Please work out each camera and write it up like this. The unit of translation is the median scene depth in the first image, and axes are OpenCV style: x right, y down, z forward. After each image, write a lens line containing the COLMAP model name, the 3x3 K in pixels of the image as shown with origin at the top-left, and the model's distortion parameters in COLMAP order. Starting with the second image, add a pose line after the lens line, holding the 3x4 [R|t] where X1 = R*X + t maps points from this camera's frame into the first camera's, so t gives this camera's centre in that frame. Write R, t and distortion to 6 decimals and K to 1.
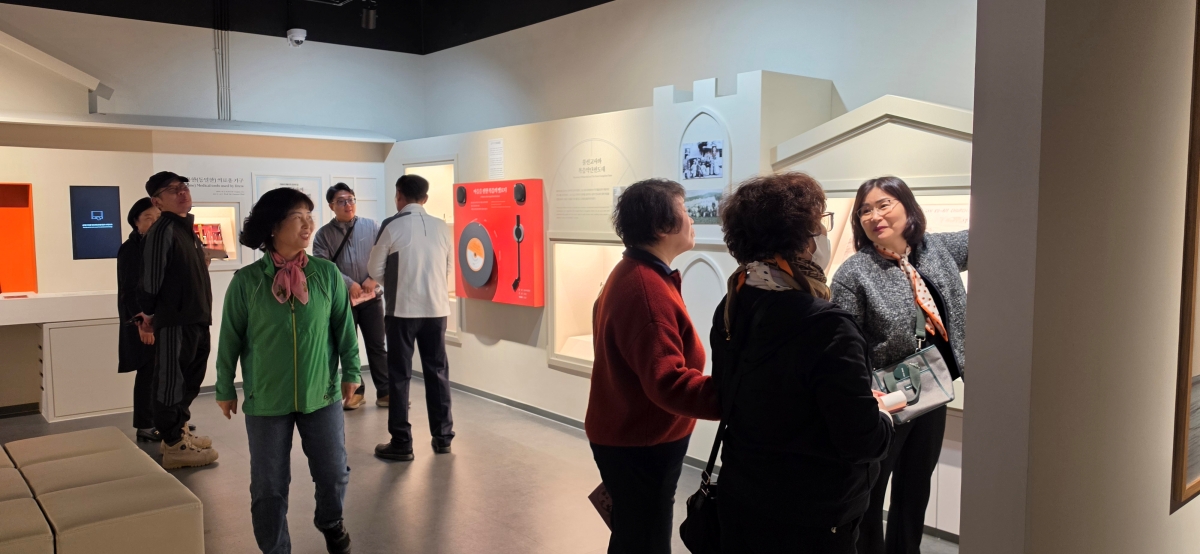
lens RADIAL K [[835.1, 0, 608.4], [0, 835.1, 281.4], [0, 0, 1]] dist [0.050451, -0.000920]
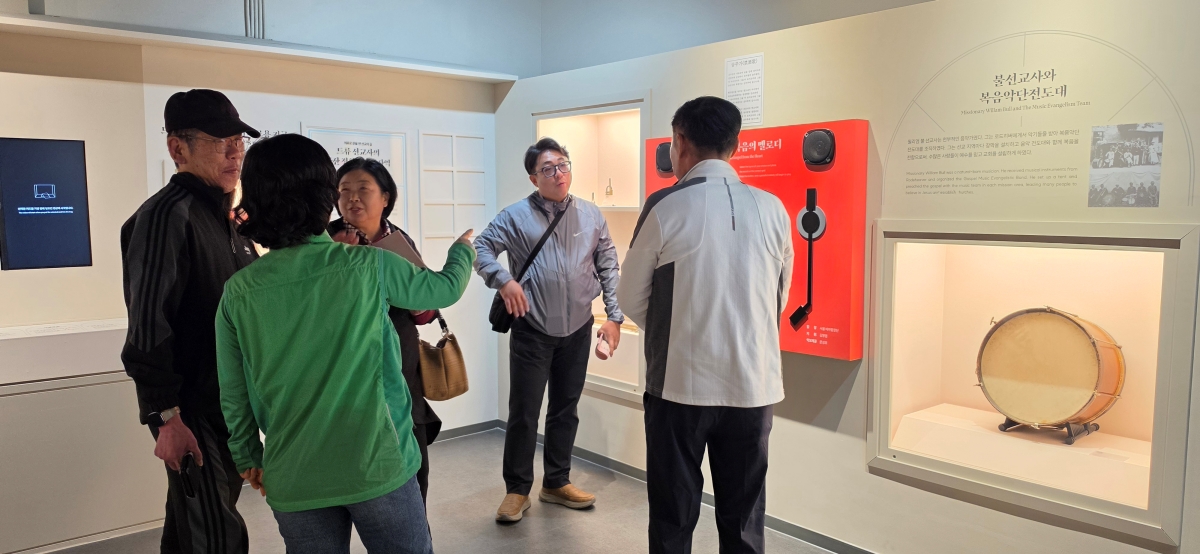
lens RADIAL K [[835.1, 0, 591.7], [0, 835.1, 272.5], [0, 0, 1]] dist [0.050451, -0.000920]
pose [[0.999996, 0.000641, 0.002745, -0.255572], [-0.000654, 0.999989, 0.004743, -0.028450], [-0.002742, -0.004745, 0.999985, 0.464415]]
